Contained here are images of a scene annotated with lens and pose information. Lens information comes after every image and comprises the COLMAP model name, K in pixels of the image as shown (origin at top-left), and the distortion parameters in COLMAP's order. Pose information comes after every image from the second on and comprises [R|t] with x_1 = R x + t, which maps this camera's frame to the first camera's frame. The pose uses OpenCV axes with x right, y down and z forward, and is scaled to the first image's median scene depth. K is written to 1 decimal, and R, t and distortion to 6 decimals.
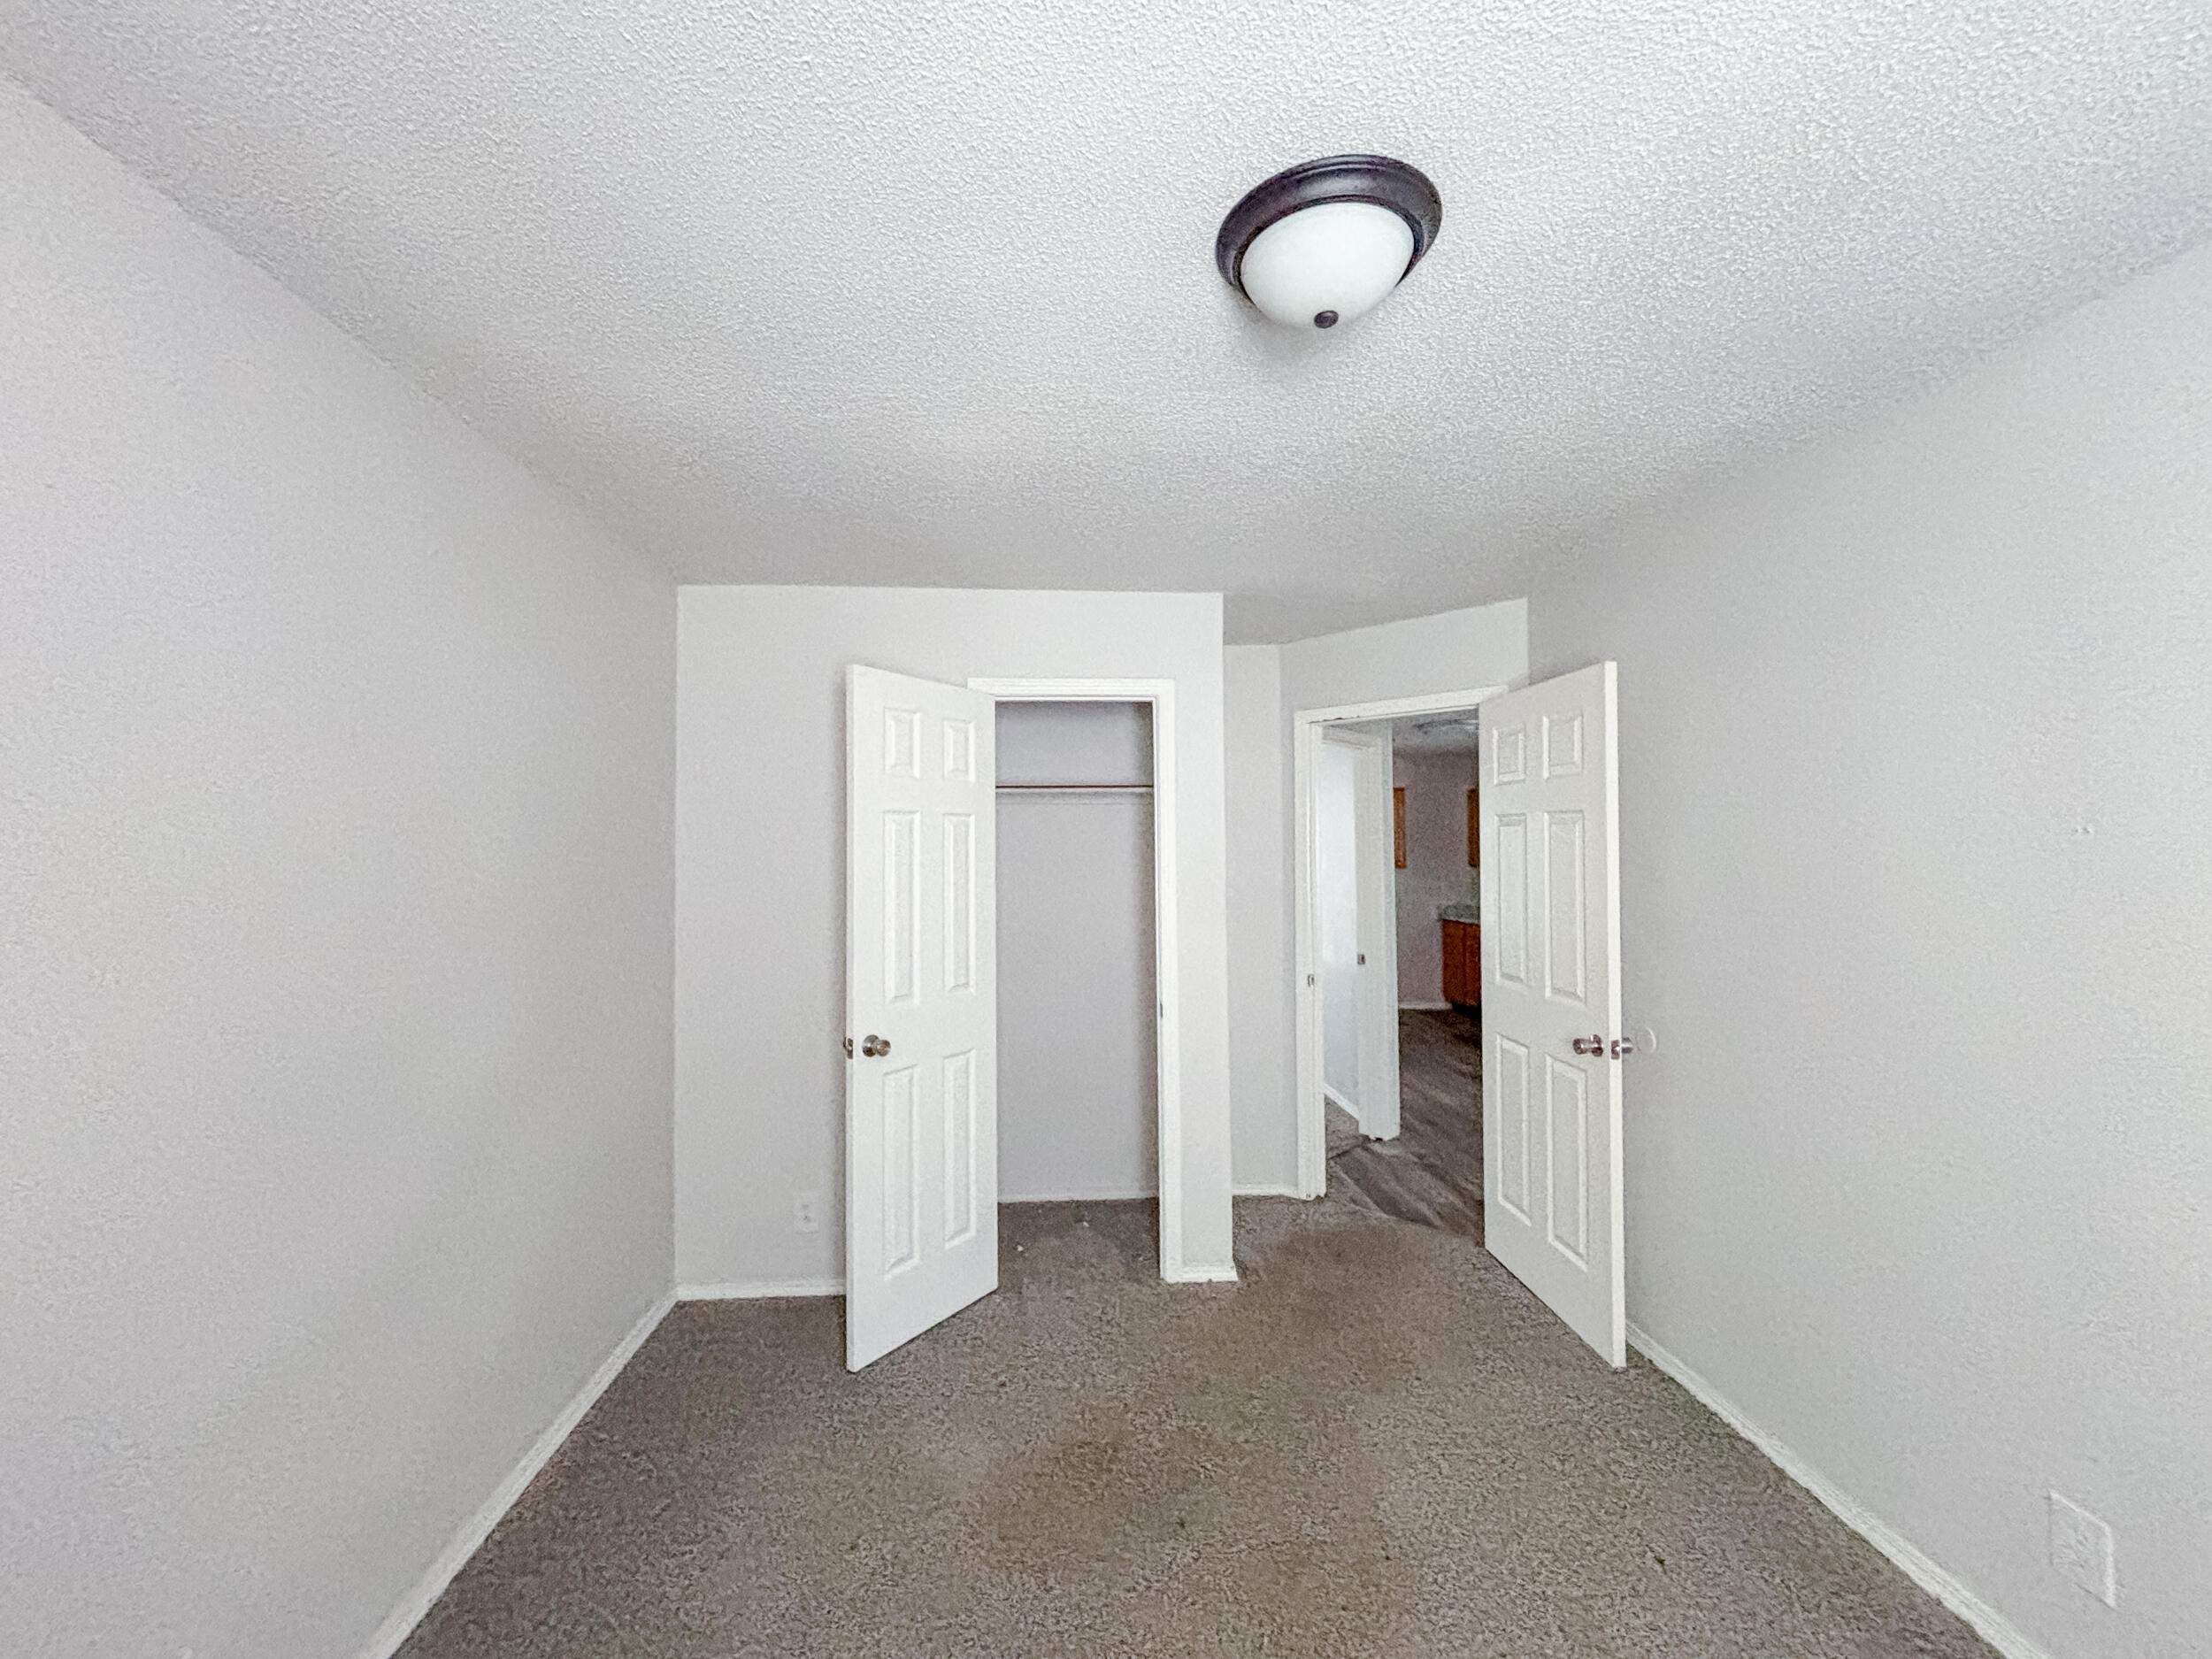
lens RADIAL K [[886.9, 0, 1098.2], [0, 886.9, 829.4], [0, 0, 1]] dist [0.001479, 0.000038]
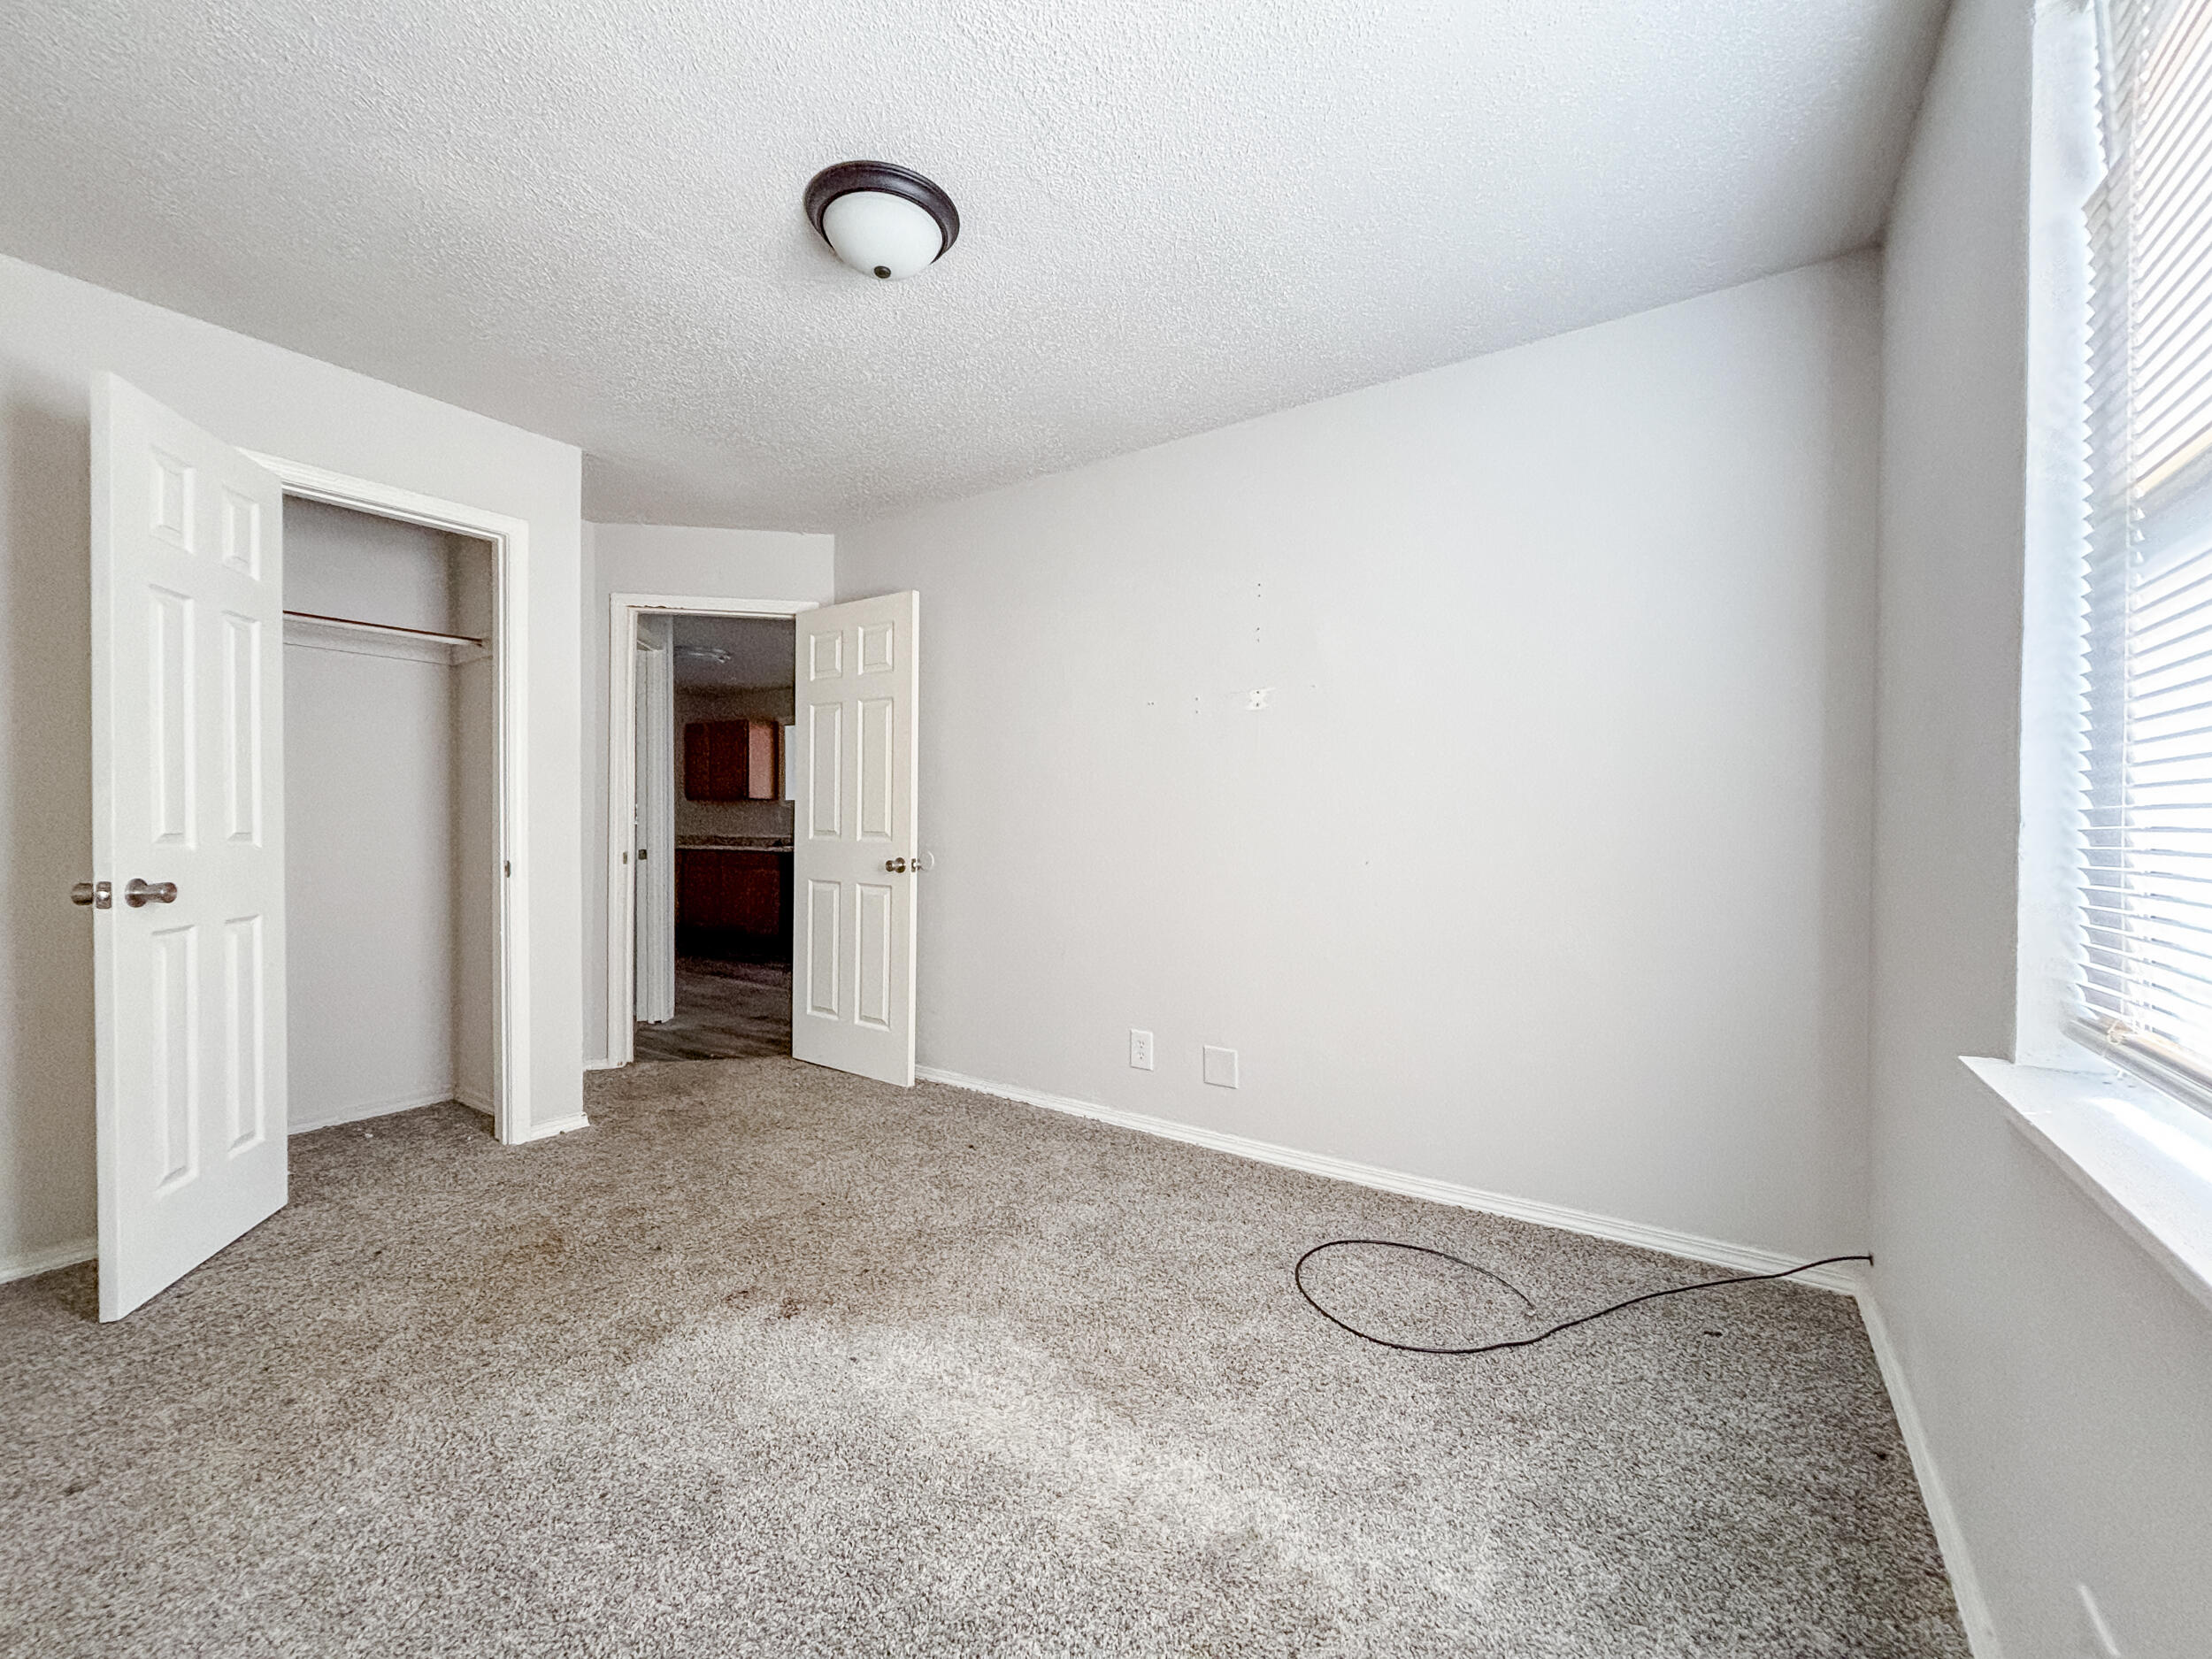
lens RADIAL K [[886.9, 0, 1098.2], [0, 886.9, 829.4], [0, 0, 1]] dist [0.001479, 0.000038]
pose [[0.618019, 0.001829, 0.786161, -0.315746], [-0.027565, 0.999433, 0.019344, 0.139731], [-0.785680, -0.033626, 0.617719, -0.096280]]
